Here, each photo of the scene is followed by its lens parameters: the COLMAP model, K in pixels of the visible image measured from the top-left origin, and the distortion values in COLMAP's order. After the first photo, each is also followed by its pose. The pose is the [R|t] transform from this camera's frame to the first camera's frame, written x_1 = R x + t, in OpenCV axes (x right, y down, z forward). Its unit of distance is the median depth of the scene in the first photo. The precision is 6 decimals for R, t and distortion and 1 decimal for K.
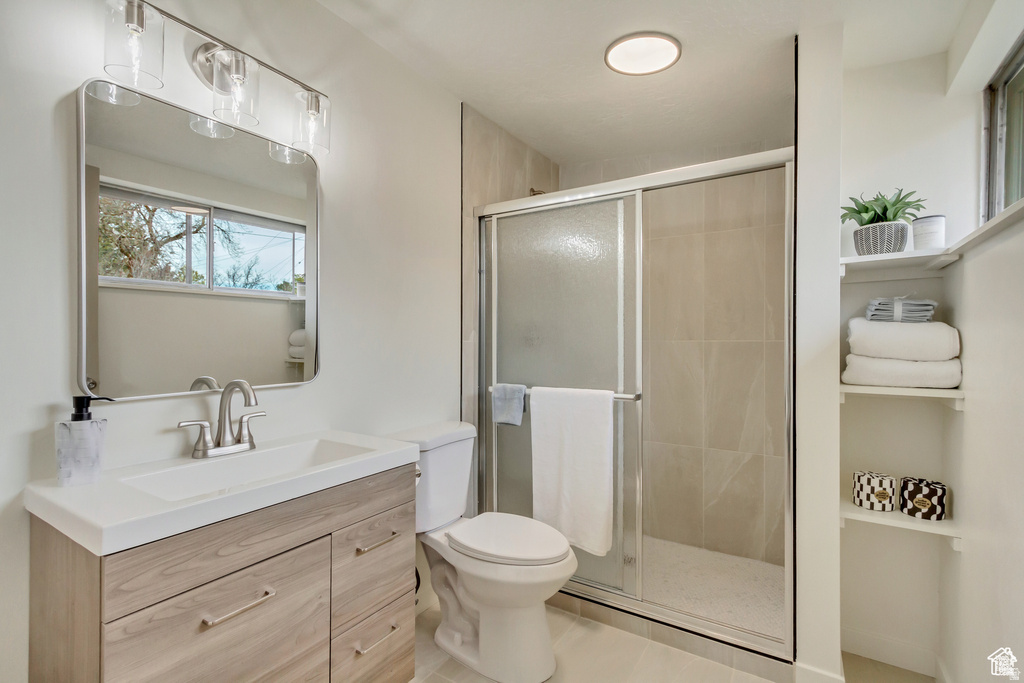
lens RADIAL K [[476.6, 0, 511.5], [0, 476.6, 341.1], [0, 0, 1]] dist [0.003816, -0.004597]
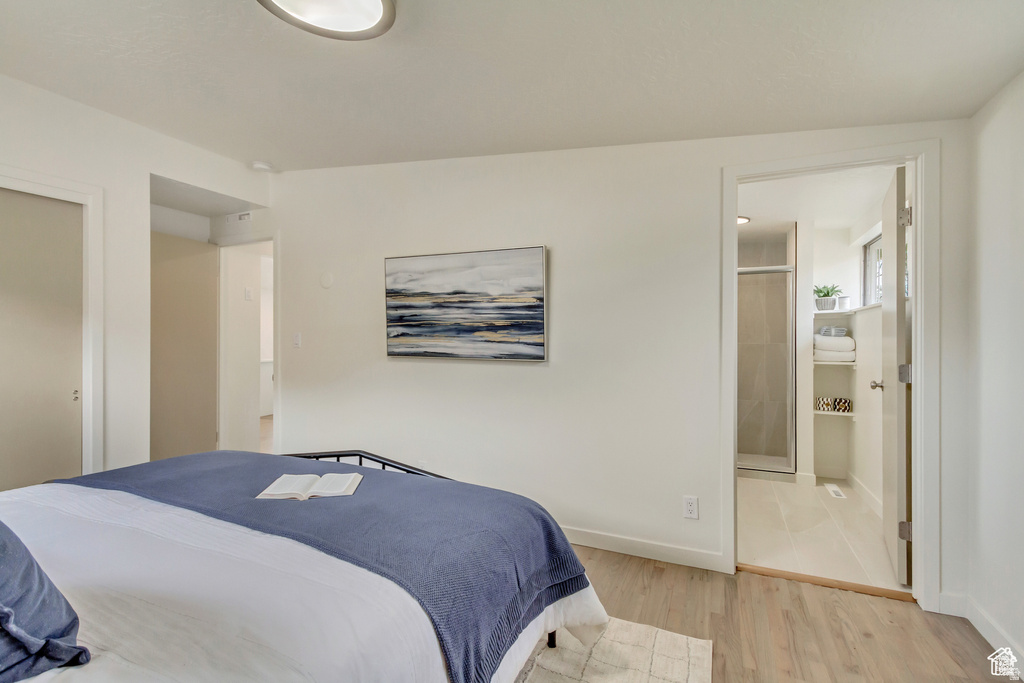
lens RADIAL K [[476.6, 0, 511.4], [0, 476.6, 339.3], [0, 0, 1]] dist [0.003816, -0.004597]
pose [[0.988834, -0.001420, 0.149012, -1.280954], [0.001758, 0.999996, -0.002138, -0.021771], [-0.149008, 0.002376, 0.988833, -1.277545]]
